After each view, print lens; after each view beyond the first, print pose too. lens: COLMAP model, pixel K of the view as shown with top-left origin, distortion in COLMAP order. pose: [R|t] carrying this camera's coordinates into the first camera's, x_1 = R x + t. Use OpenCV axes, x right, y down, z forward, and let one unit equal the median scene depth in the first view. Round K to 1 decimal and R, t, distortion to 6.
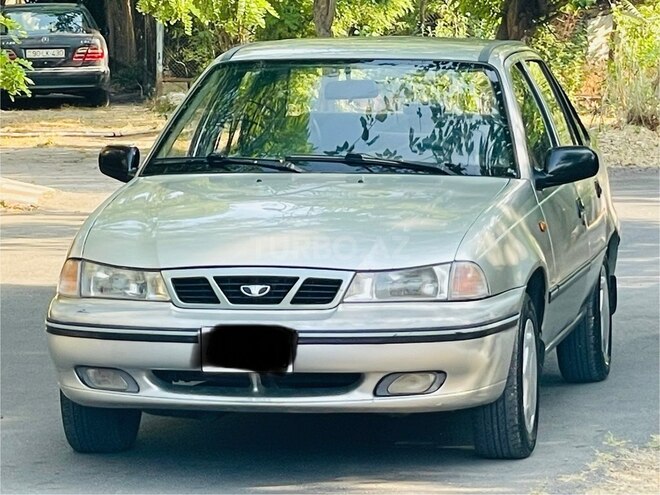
lens RADIAL K [[3327.3, 0, 330.0], [0, 3327.3, 247.5], [0, 0, 1]] dist [0.140729, 1.803216]
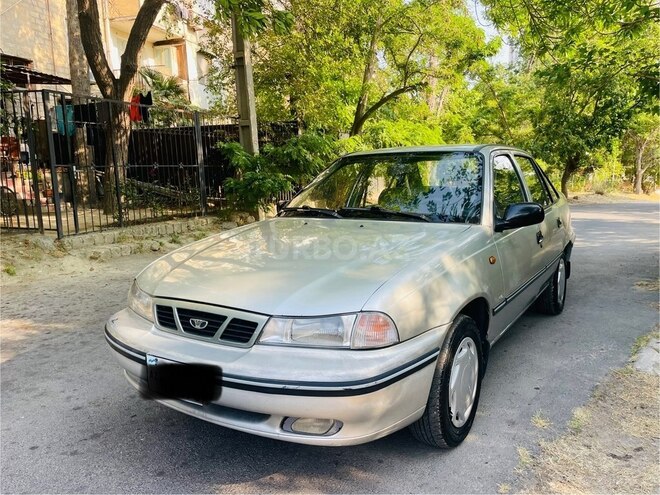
lens RADIAL K [[498.3, 0, 330.0], [0, 498.3, 247.5], [0, 0, 1]] dist [0.071509, -0.102802]
pose [[0.922744, 0.041936, -0.383124, 0.089119], [-0.016482, 0.997447, 0.069482, -0.027609], [0.385060, -0.057800, 0.921080, 0.849456]]
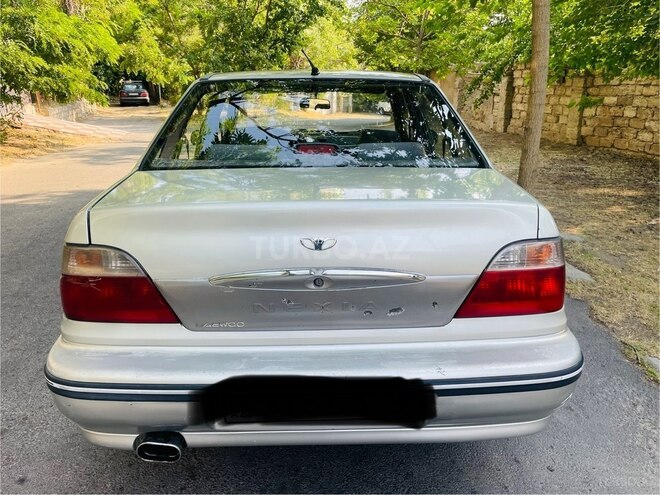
lens RADIAL K [[498.3, 0, 330.0], [0, 498.3, 247.5], [0, 0, 1]] dist [0.071509, -0.102802]
pose [[0.964981, -0.071287, 0.252446, -0.034026], [0.010788, 0.972336, 0.233336, -0.054211], [-0.262096, -0.222442, 0.939056, 1.048177]]
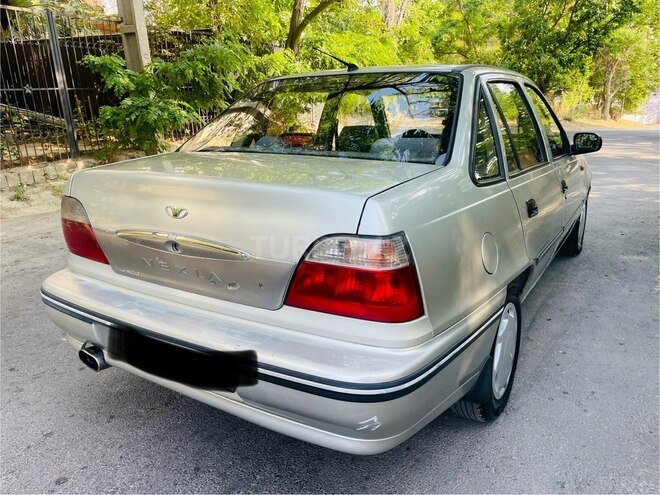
lens RADIAL K [[498.3, 0, 330.0], [0, 498.3, 247.5], [0, 0, 1]] dist [0.071509, -0.102802]
pose [[0.948166, 0.076698, -0.308380, 0.078447], [-0.010214, 0.977290, 0.211660, -0.047180], [0.317610, -0.197539, 0.927417, 1.046000]]
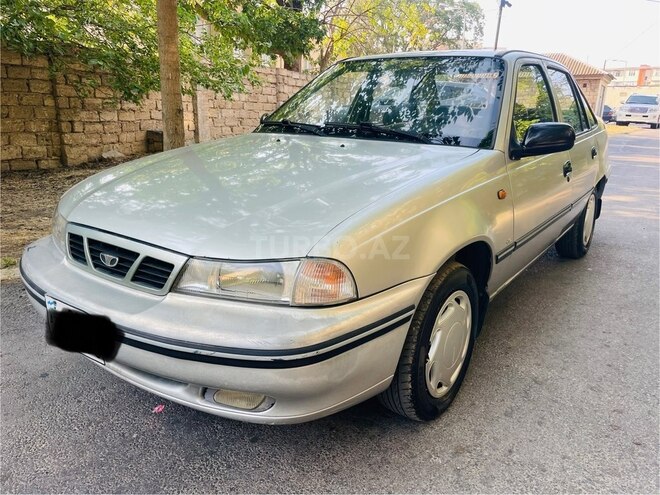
lens RADIAL K [[498.3, 0, 330.0], [0, 498.3, 247.5], [0, 0, 1]] dist [0.071509, -0.102802]
pose [[0.900409, 0.139786, -0.411976, 0.091652], [-0.053178, 0.975236, 0.214677, -0.024186], [0.431782, -0.171389, 0.885545, 0.897585]]
